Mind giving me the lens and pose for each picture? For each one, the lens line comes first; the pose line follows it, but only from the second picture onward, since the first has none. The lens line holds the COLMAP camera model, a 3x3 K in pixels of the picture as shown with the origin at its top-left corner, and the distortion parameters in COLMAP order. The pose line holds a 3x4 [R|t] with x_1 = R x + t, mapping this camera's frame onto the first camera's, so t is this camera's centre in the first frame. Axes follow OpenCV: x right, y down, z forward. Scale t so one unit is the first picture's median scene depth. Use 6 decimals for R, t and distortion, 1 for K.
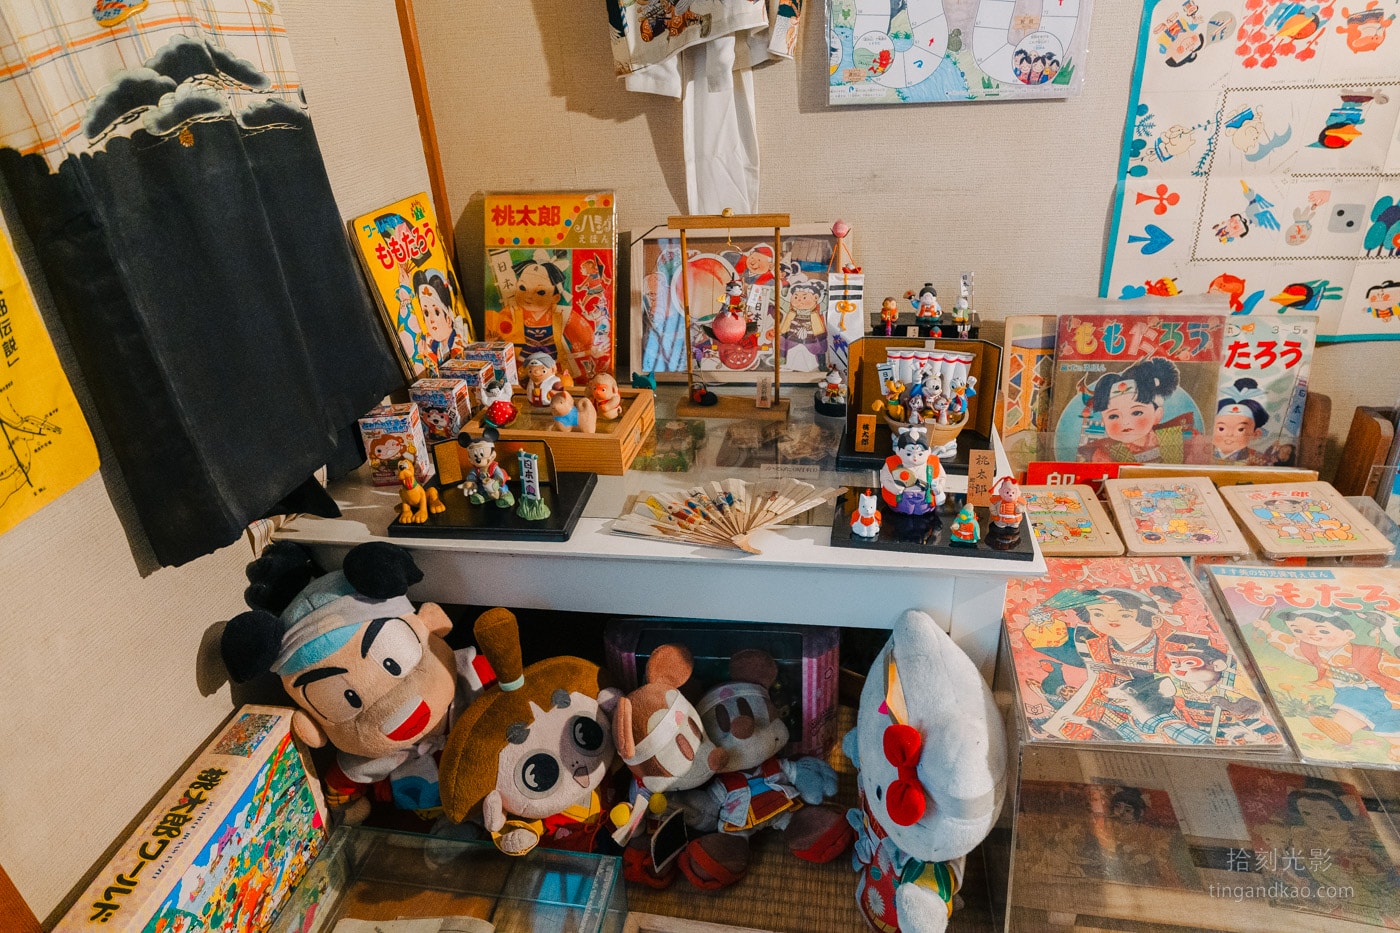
lens RADIAL K [[857.9, 0, 699.4], [0, 857.9, 462.4], [0, 0, 1]] dist [-0.015530, -0.001298]
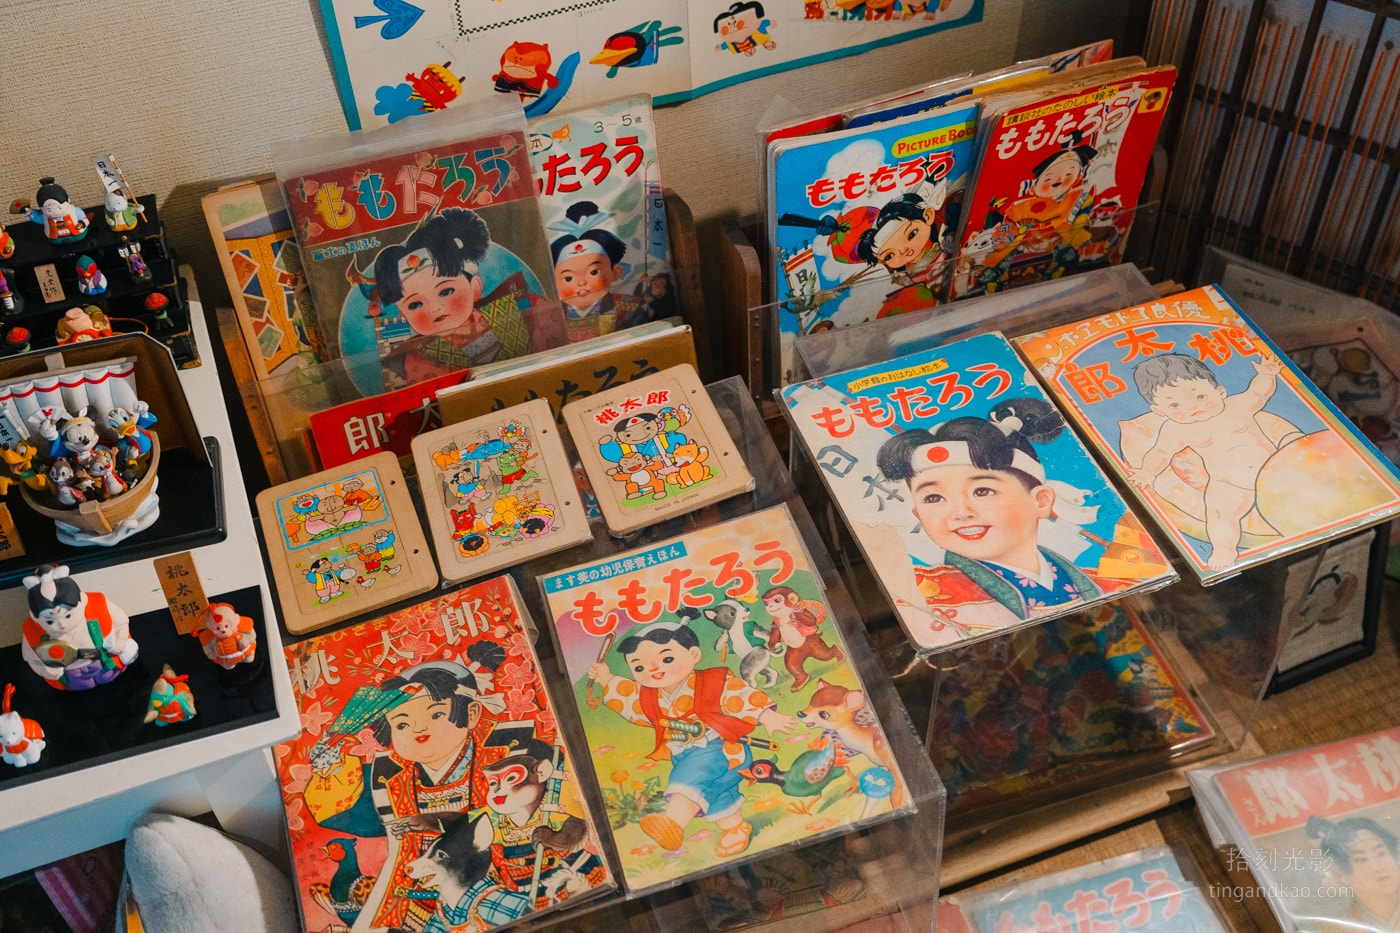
lens RADIAL K [[1483.2, 0, 702.7], [0, 1483.2, 468.6], [0, 0, 1]] dist [-0.001720, 0.000000]
pose [[0.868743, -0.343952, 0.356345, 0.242013], [0.213404, 0.909256, 0.357369, -0.309874], [-0.446927, -0.234417, 0.863311, -0.100759]]
